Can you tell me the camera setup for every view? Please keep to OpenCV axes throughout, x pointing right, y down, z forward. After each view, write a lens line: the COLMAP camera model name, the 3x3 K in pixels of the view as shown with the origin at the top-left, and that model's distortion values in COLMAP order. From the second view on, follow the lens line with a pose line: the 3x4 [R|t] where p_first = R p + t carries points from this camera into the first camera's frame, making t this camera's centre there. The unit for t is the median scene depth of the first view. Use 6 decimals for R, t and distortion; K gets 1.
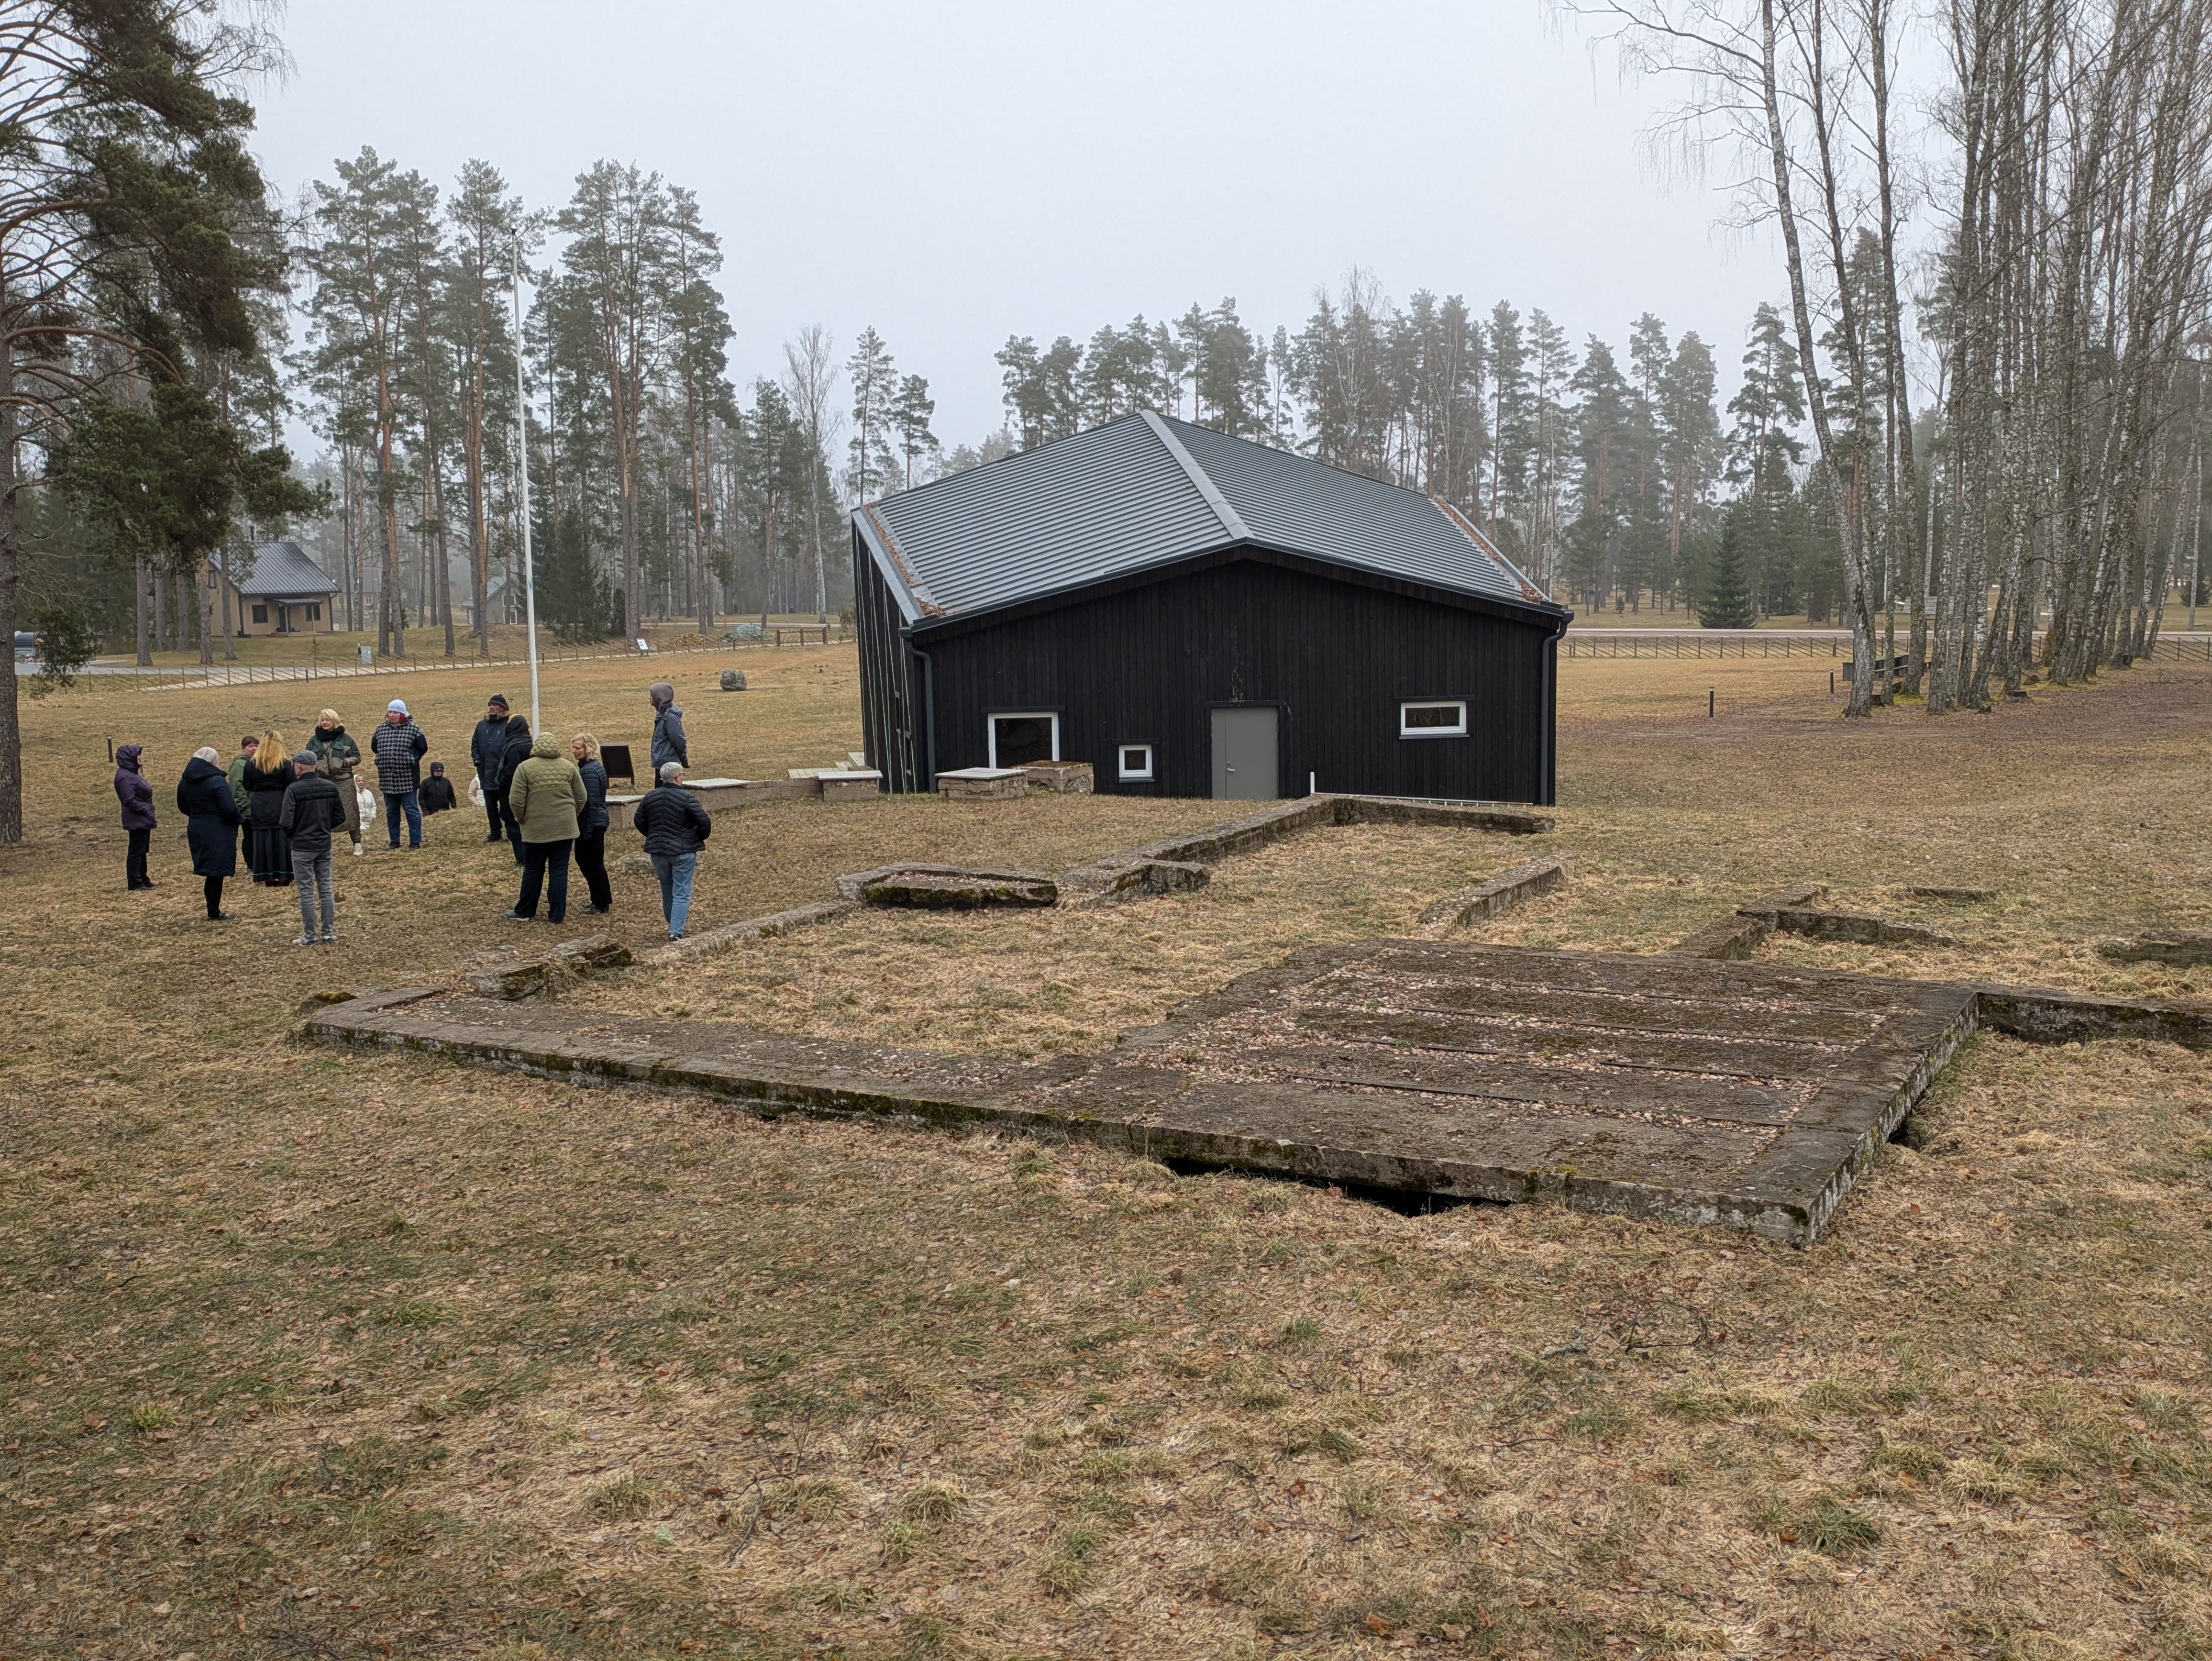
lens RADIAL K [[2137.5, 0, 1182.7], [0, 2137.5, 828.2], [0, 0, 1]] dist [0.091723, -0.120190]
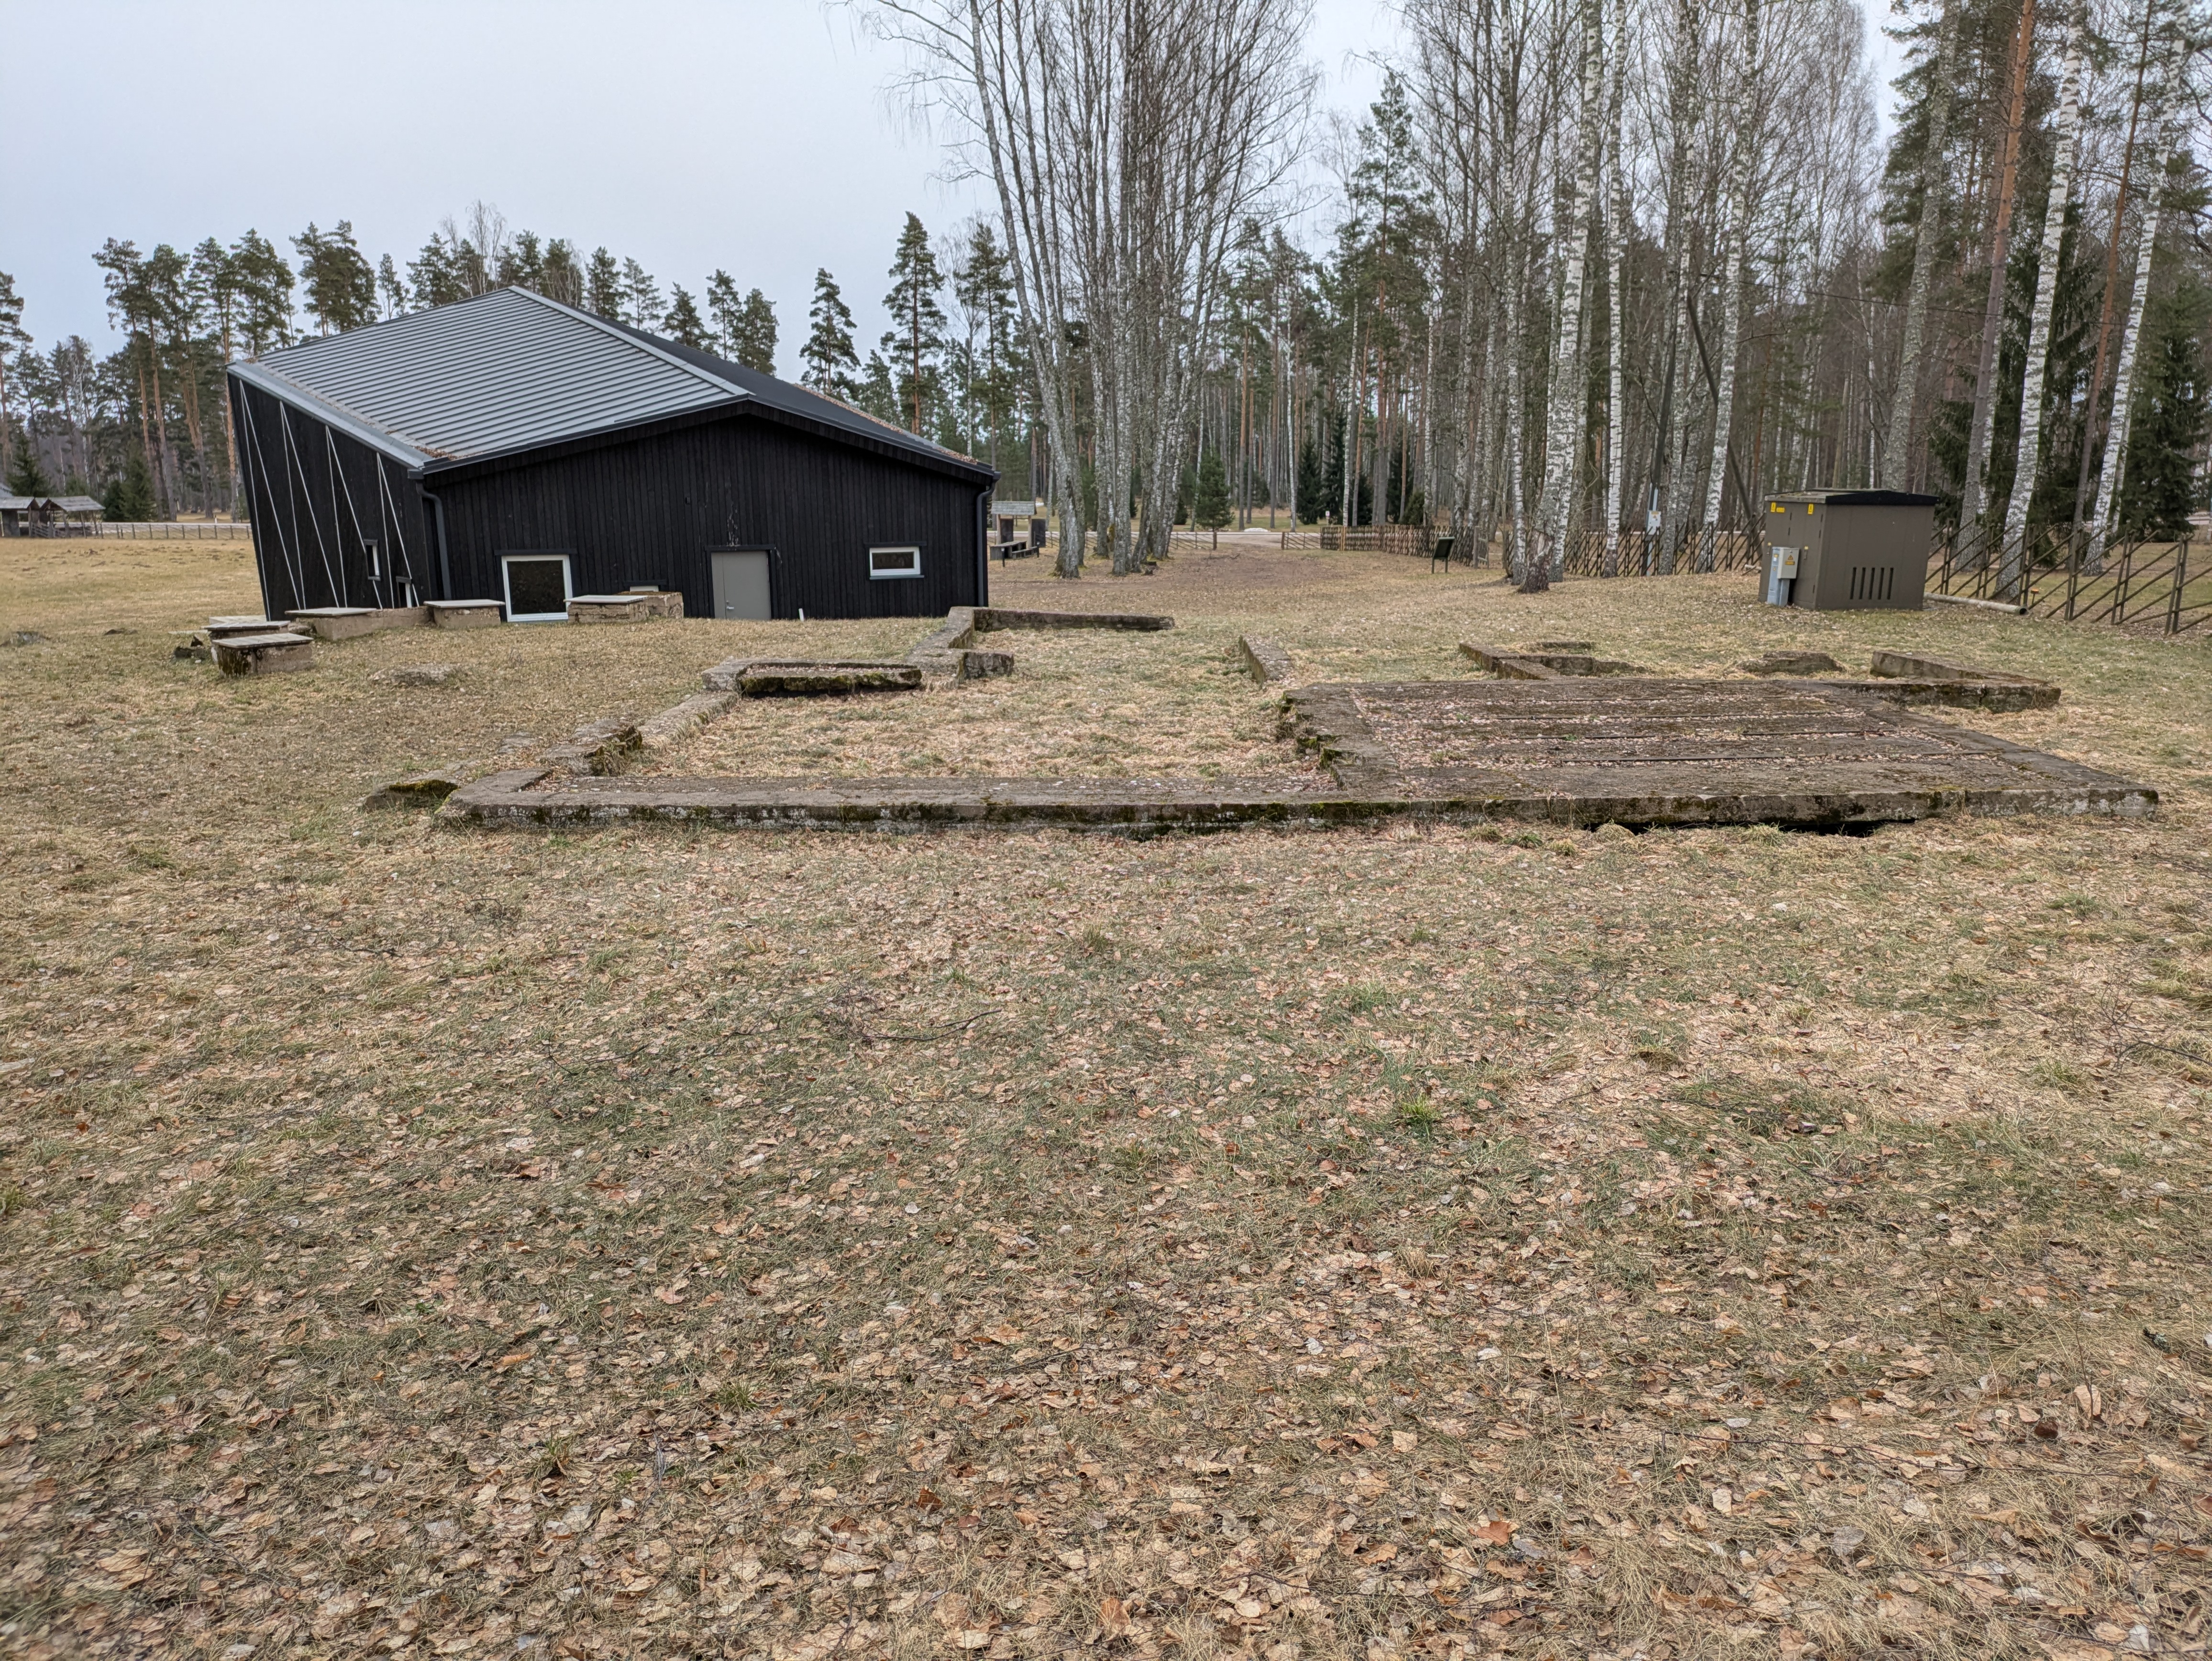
lens RADIAL K [[1697.6, 0, 1106.0], [0, 1697.6, 830.5], [0, 0, 1]] dist [0.028176, -0.010241]
pose [[0.867476, -0.081692, 0.490725, -0.326686], [0.049747, 0.995725, 0.077820, 0.036956], [-0.494985, -0.043095, 0.867832, 0.173512]]
